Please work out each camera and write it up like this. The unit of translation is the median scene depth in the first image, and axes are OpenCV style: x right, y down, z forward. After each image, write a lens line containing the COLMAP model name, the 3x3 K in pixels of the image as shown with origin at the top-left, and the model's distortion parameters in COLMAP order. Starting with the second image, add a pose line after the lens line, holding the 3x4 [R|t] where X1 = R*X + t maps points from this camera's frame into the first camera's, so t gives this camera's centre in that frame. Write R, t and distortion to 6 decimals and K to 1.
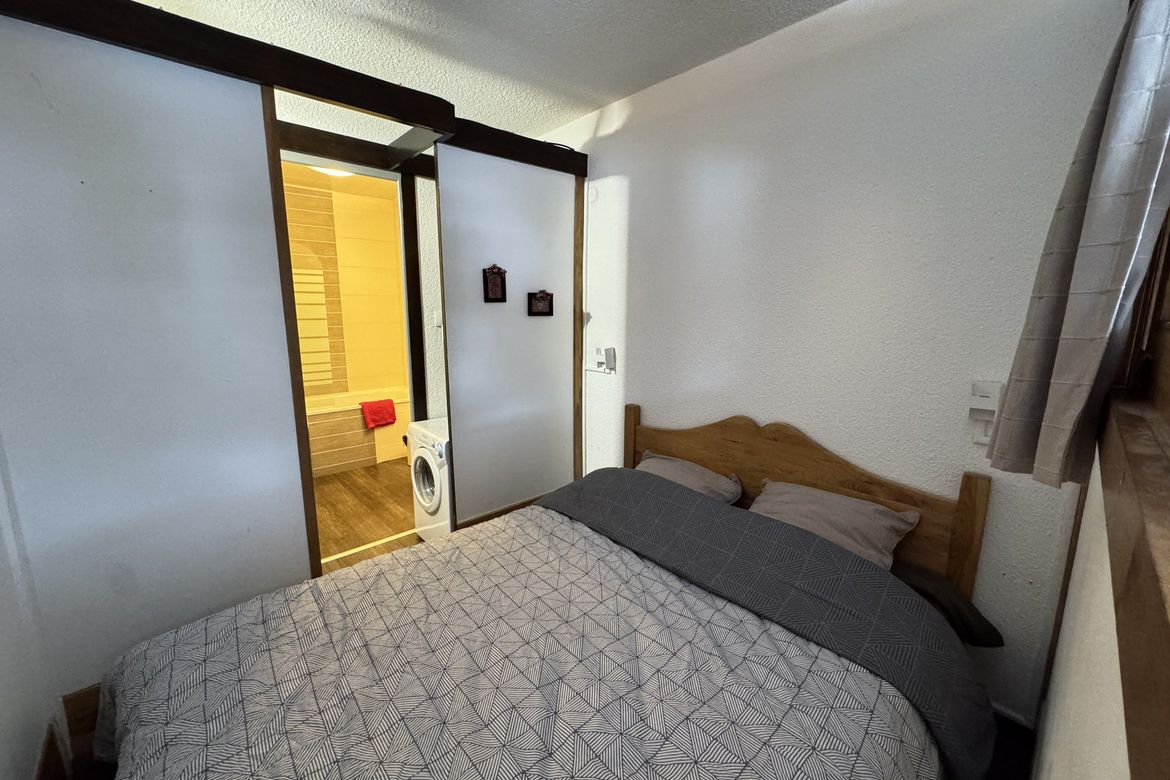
lens RADIAL K [[466.2, 0, 580.2], [0, 466.2, 389.9], [0, 0, 1]] dist [0.000473, 0.000554]
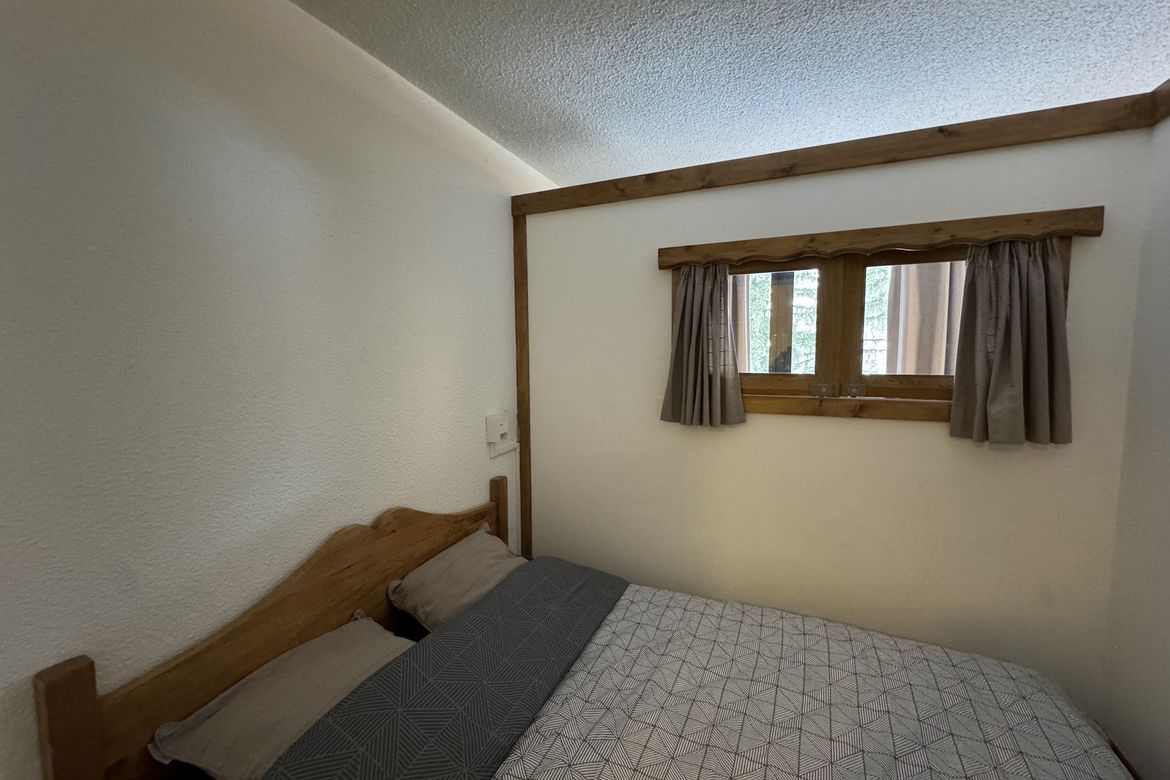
lens RADIAL K [[466.2, 0, 581.5], [0, 466.2, 386.4], [0, 0, 1]] dist [0.000473, 0.000554]
pose [[-0.393286, -0.071294, 0.916648, -0.556552], [0.167288, 0.974798, 0.147591, -0.257467], [-0.904069, 0.211389, -0.371448, 1.146545]]
